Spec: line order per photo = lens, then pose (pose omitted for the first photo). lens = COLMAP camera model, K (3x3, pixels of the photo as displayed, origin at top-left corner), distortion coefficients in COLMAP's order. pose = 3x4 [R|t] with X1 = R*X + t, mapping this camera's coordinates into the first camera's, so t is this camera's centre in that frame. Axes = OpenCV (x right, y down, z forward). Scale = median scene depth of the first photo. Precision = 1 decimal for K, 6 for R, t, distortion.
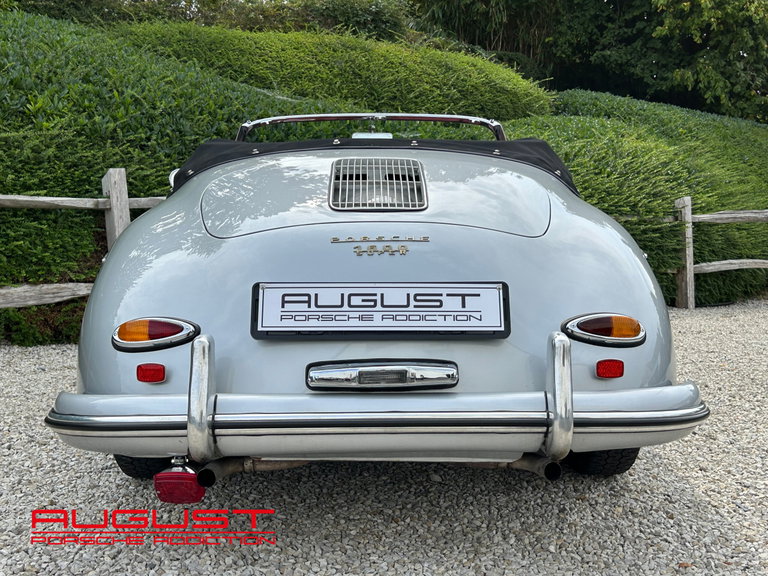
lens RADIAL K [[948.0, 0, 384.0], [0, 948.0, 288.0], [0, 0, 1]] dist [0.169363, -0.434981]
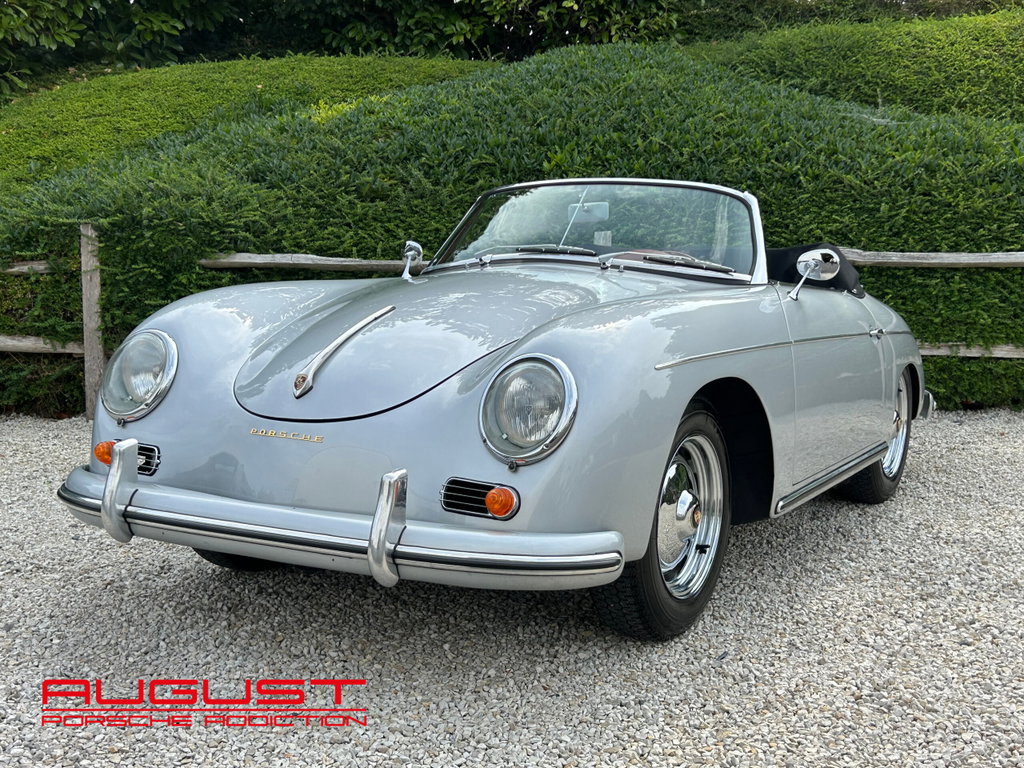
lens RADIAL K [[1264.0, 0, 512.0], [0, 1264.0, 384.0], [0, 0, 1]] dist [0.169363, -0.434981]
pose [[0.796622, 0.063650, -0.601117, 0.370015], [-0.037102, 0.997714, 0.056474, -0.038285], [0.603338, -0.022686, 0.797163, -0.036978]]
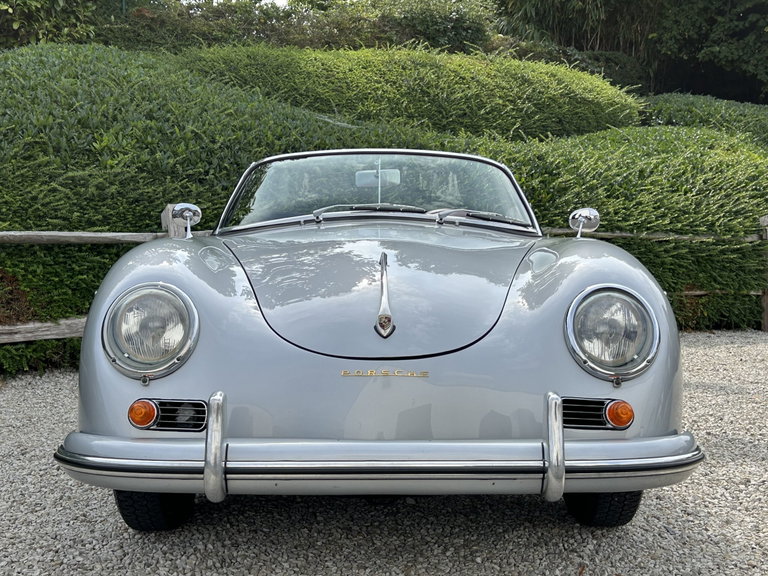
lens RADIAL K [[1036.5, 0, 384.0], [0, 1036.5, 288.0], [0, 0, 1]] dist [0.233424, -0.713677]
pose [[0.994211, -0.003064, -0.107401, 0.067961], [0.002054, 0.999953, -0.009513, -0.019026], [0.107425, 0.009238, 0.994170, -0.109036]]
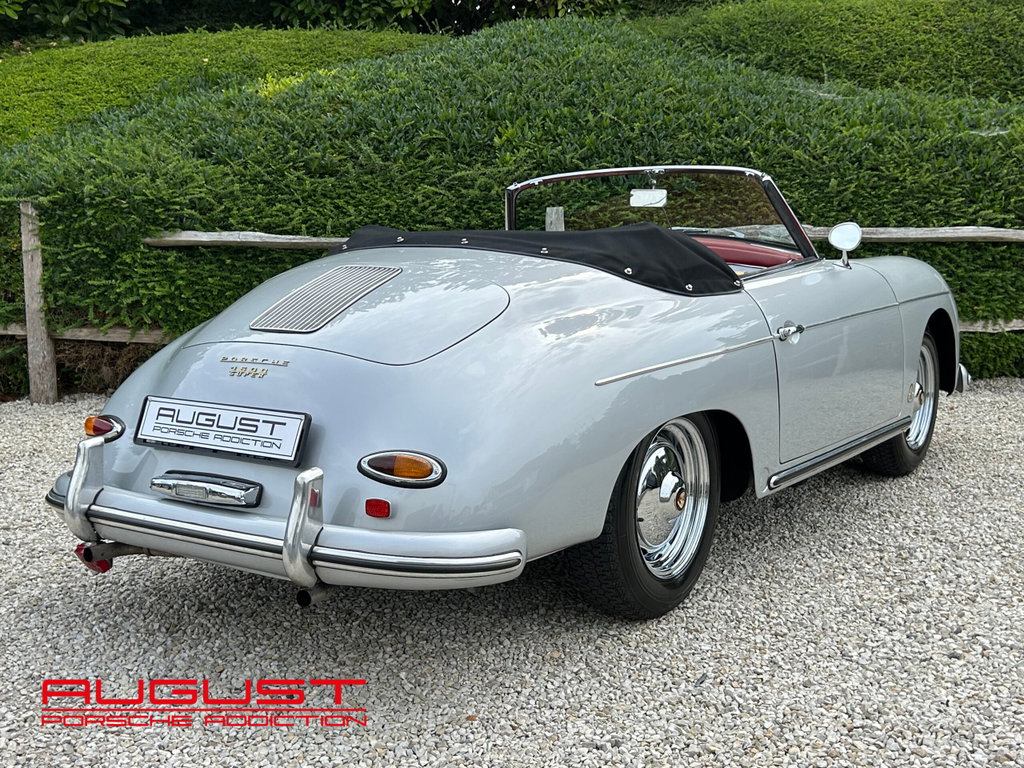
lens RADIAL K [[1194.5, 0, 512.0], [0, 1194.5, 384.0], [0, 0, 1]] dist [0.135057, -0.308664]
pose [[0.821897, 0.074954, -0.564683, 0.325580], [-0.030405, 0.995665, 0.087905, -0.049869], [0.568824, -0.055080, 0.820613, 0.015080]]
